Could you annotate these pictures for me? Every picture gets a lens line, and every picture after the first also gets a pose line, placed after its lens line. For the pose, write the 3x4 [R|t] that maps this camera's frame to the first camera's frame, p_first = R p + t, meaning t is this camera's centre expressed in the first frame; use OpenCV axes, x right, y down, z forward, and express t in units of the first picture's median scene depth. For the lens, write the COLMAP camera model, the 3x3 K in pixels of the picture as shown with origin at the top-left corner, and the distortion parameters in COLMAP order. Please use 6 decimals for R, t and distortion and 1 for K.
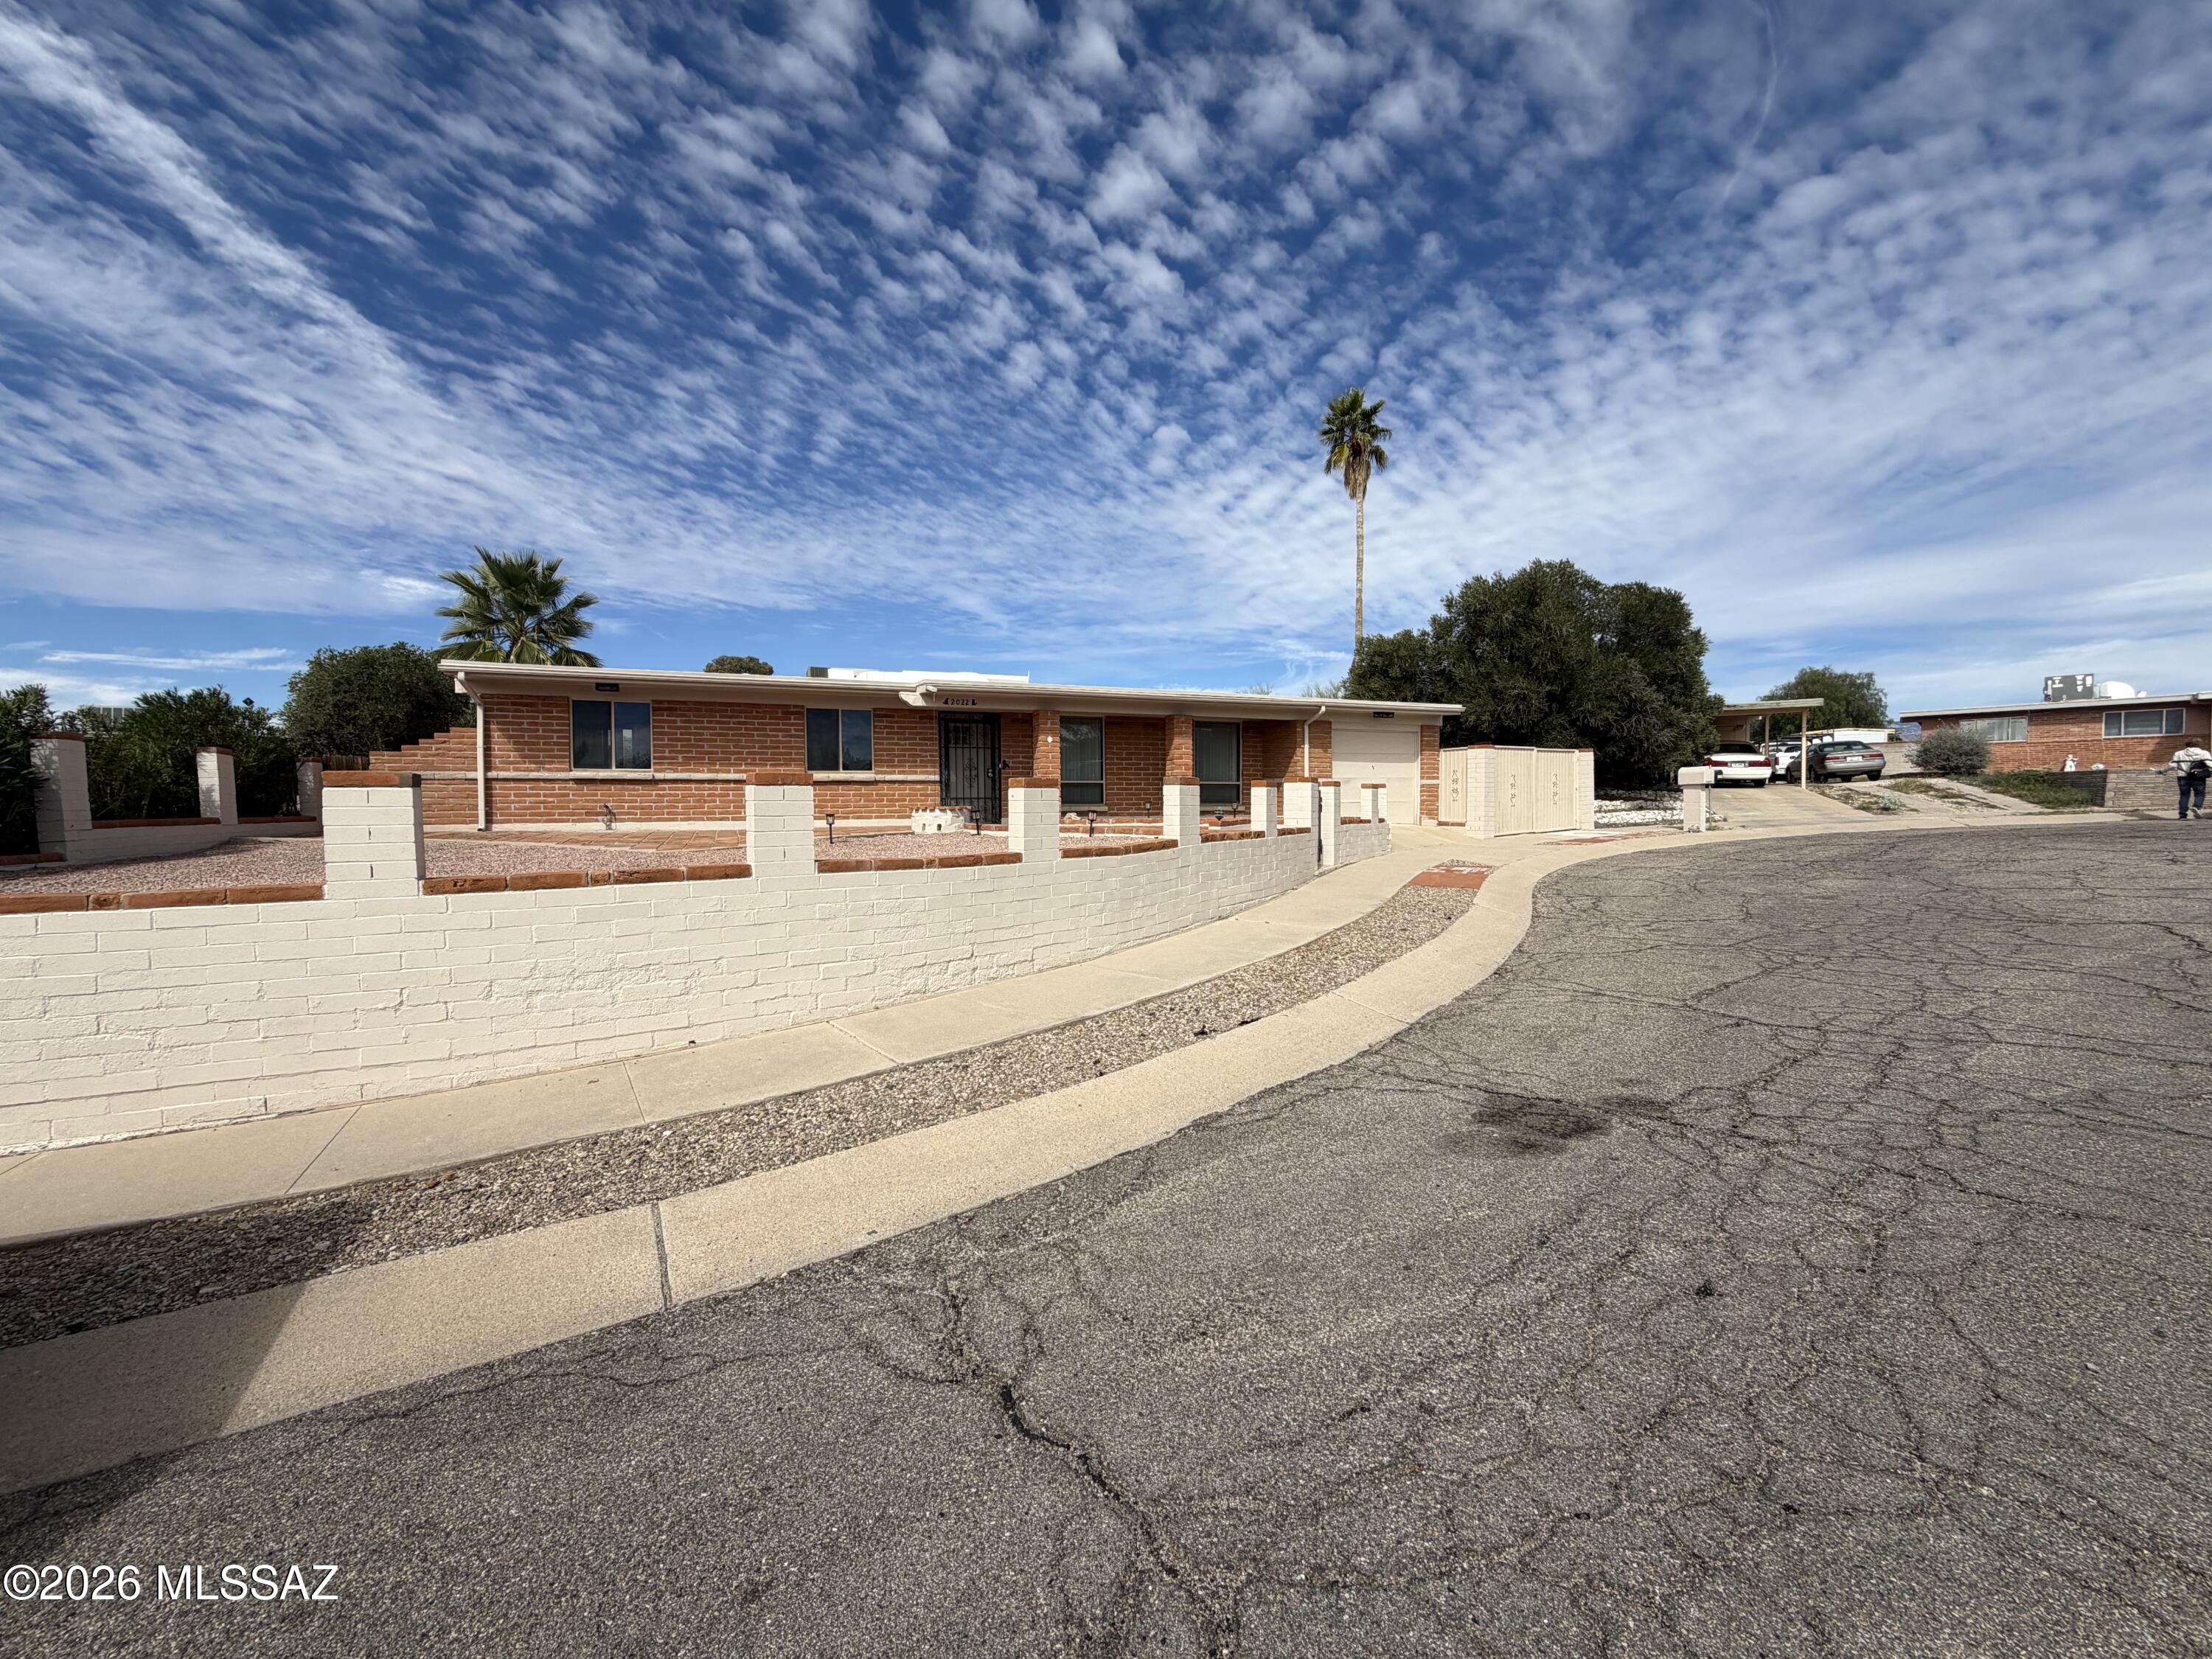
lens RADIAL K [[870.0, 0, 1106.1], [0, 870.0, 919.0], [0, 0, 1]] dist [-0.001537, -0.000286]
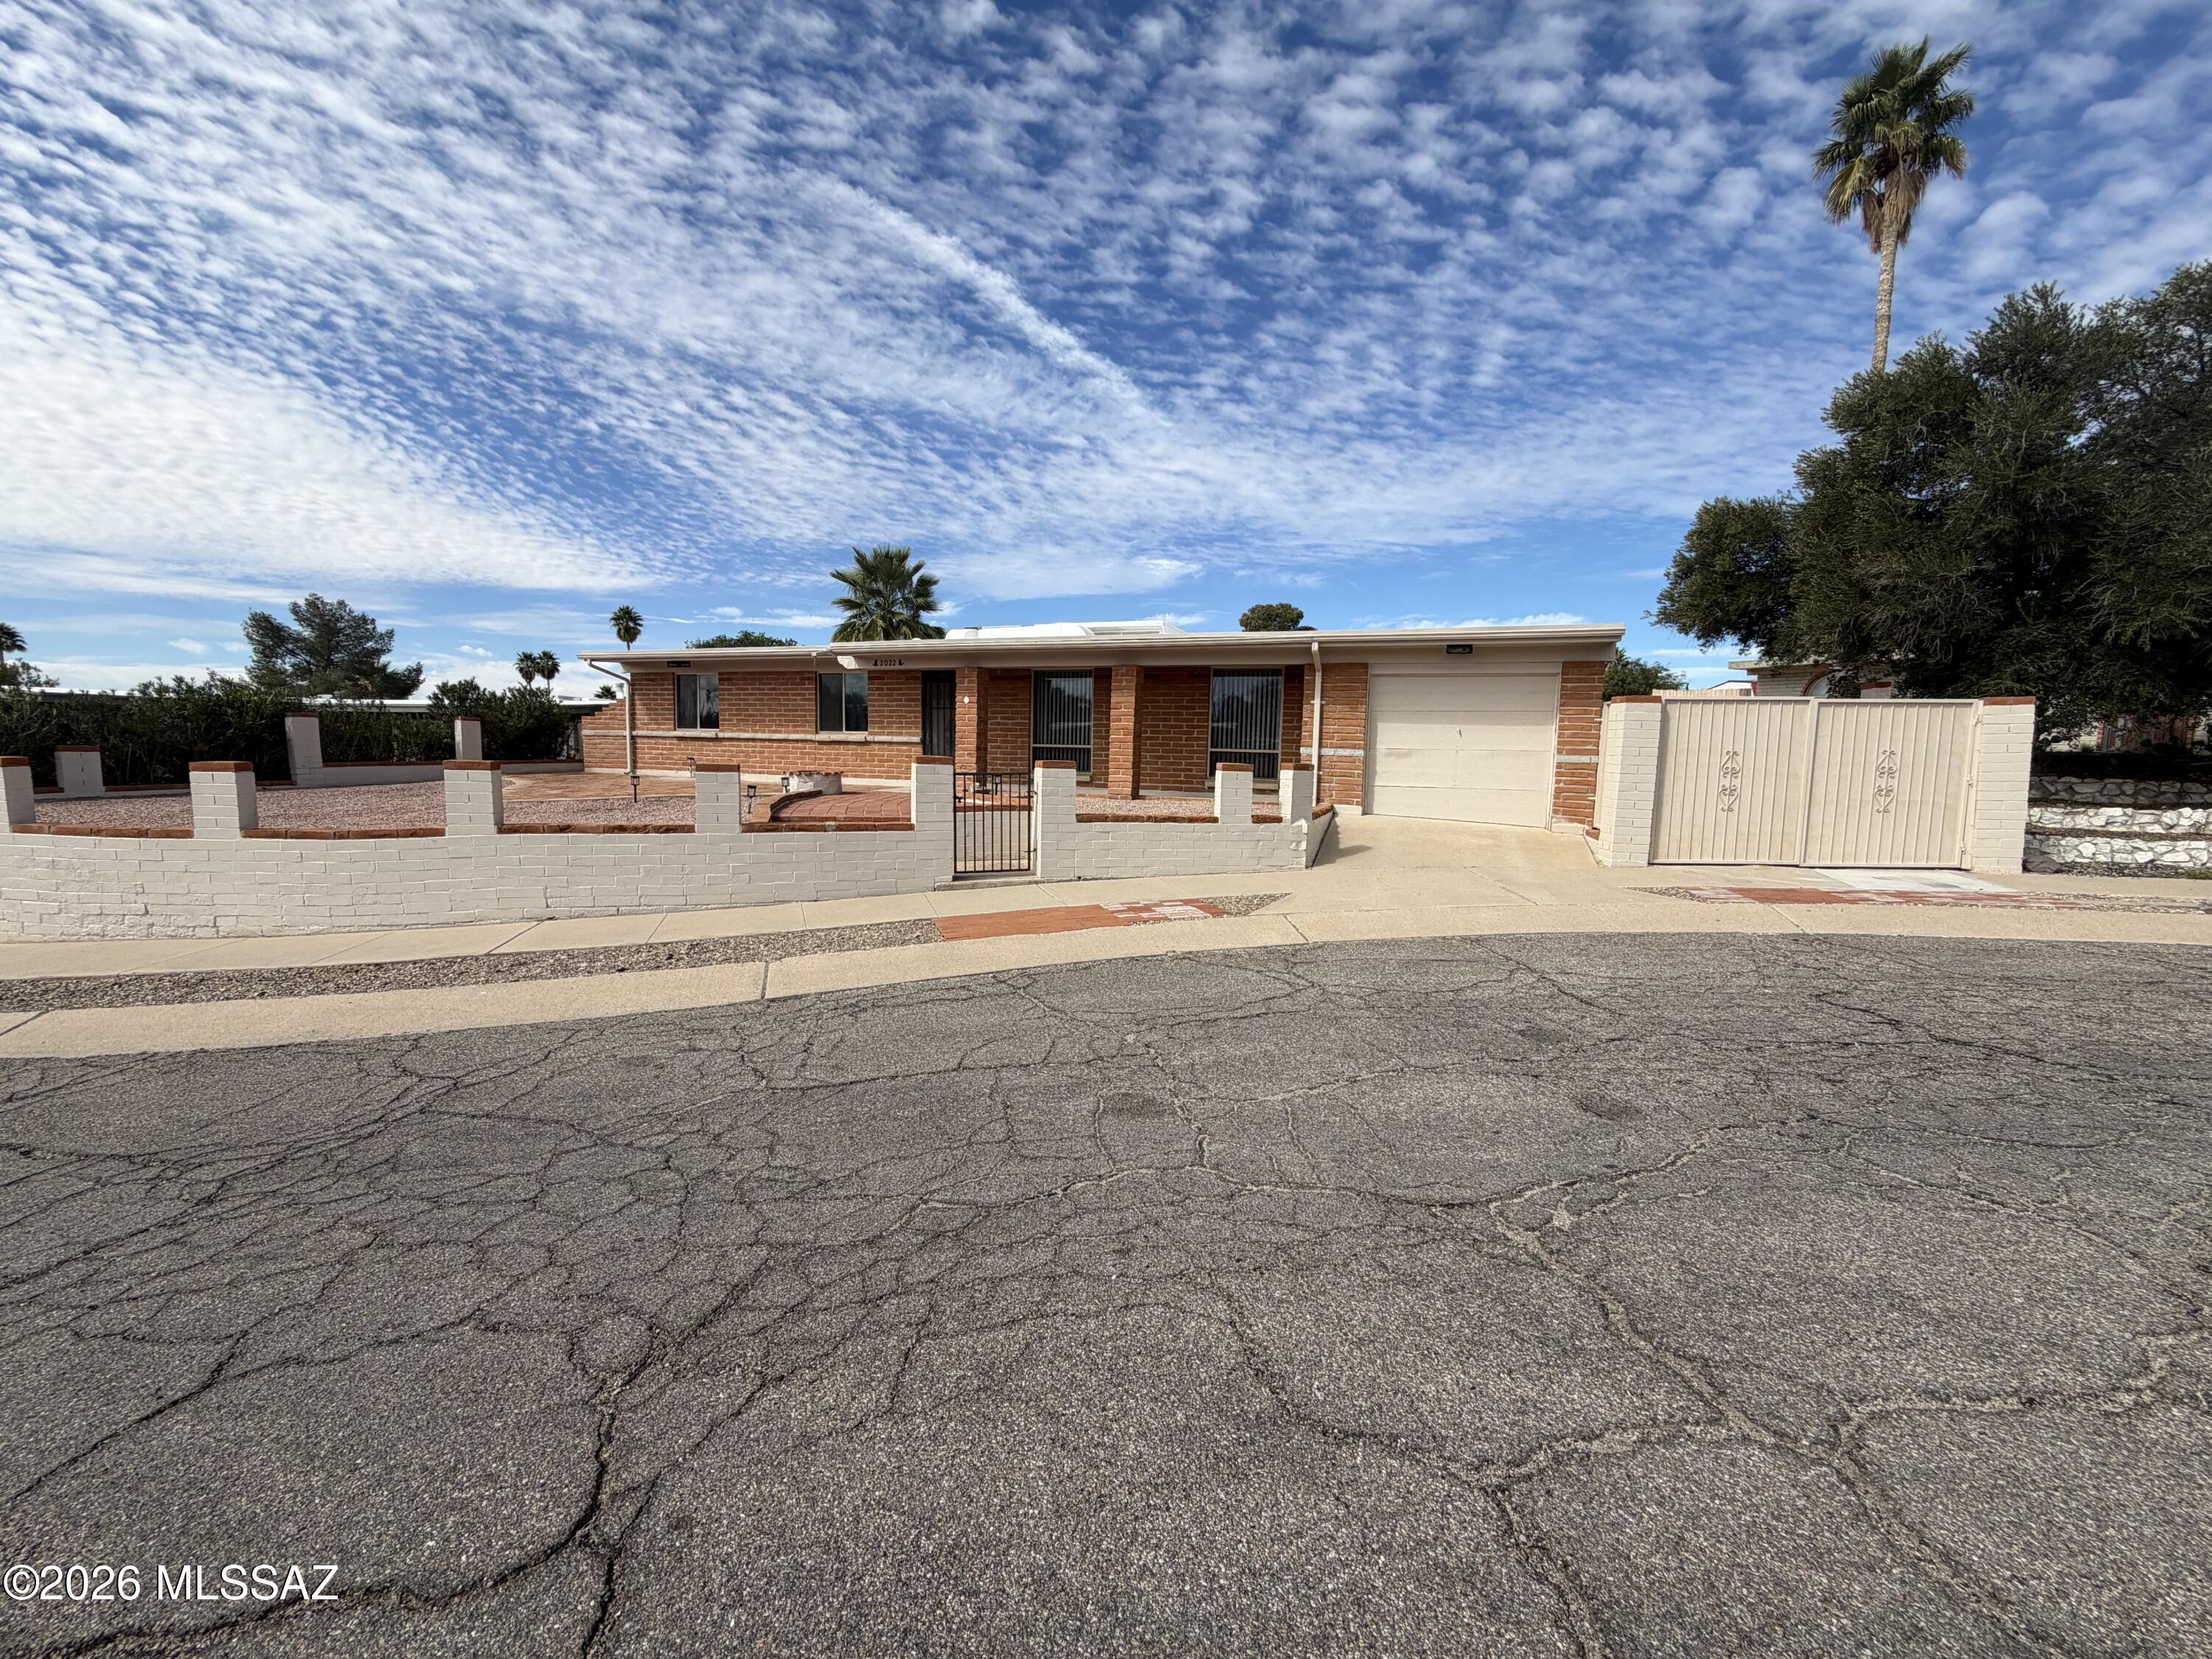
lens RADIAL K [[903.7, 0, 1106.0], [0, 903.7, 829.5], [0, 0, 1]] dist [-0.002305, -0.000658]
pose [[0.718407, 0.088432, -0.689980, 0.119393], [-0.114391, 0.993402, 0.008217, -0.016959], [0.686154, 0.073024, 0.723782, 0.075595]]
